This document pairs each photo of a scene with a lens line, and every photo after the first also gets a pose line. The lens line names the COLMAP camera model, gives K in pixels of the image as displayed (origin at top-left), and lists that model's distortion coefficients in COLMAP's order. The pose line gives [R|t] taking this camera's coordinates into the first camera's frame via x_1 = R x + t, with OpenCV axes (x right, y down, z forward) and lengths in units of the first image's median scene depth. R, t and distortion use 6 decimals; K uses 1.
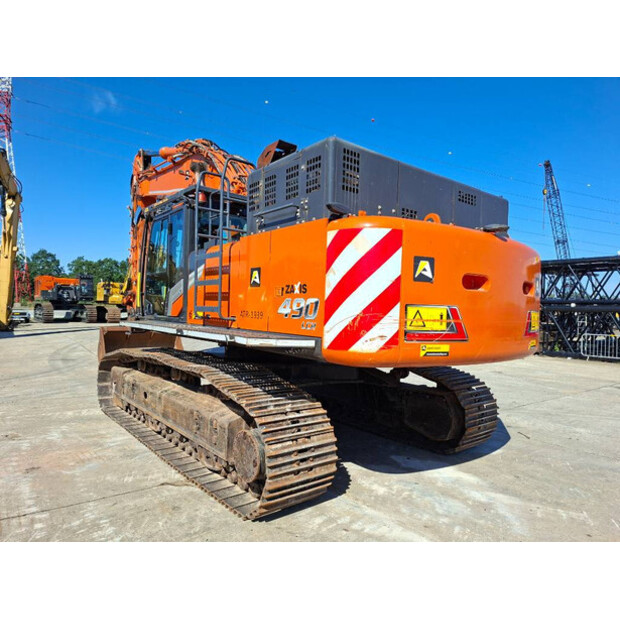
lens RADIAL K [[425.3, 0, 313.3], [0, 425.3, 306.7], [0, 0, 1]] dist [0.093132, -0.113550]
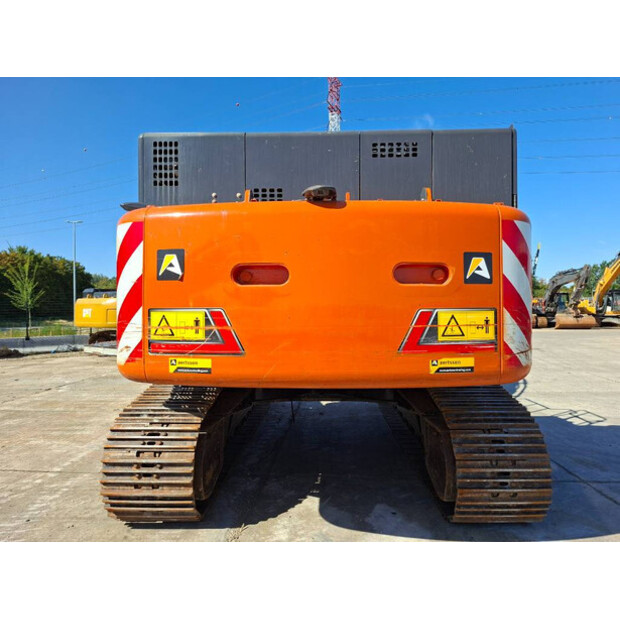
lens RADIAL K [[425.3, 0, 313.3], [0, 425.3, 306.7], [0, 0, 1]] dist [0.093132, -0.113550]
pose [[0.761370, -0.041047, -0.647017, 0.940062], [0.029537, 0.999154, -0.028629, 0.022265], [0.647645, 0.002687, 0.761938, 0.528210]]
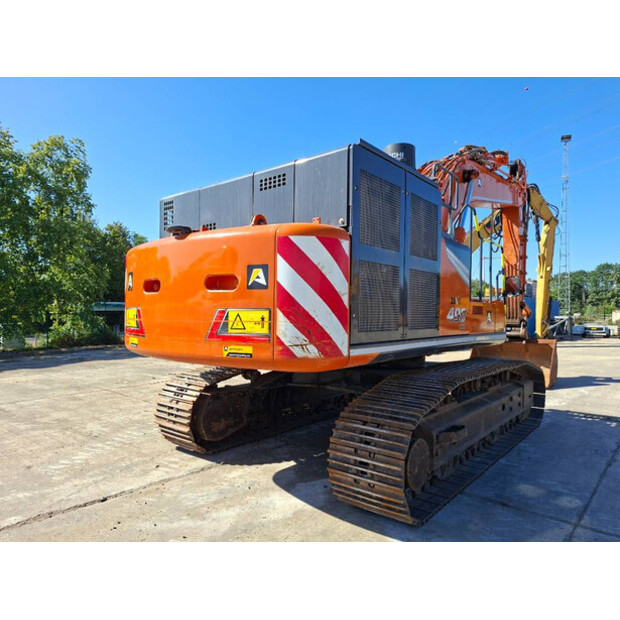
lens RADIAL K [[425.3, 0, 313.3], [0, 425.3, 306.7], [0, 0, 1]] dist [0.093132, -0.113550]
pose [[0.210911, -0.041332, -0.976631, 1.635324], [0.000715, 0.999112, -0.042129, 0.048666], [0.977505, 0.008187, 0.210753, 1.218829]]
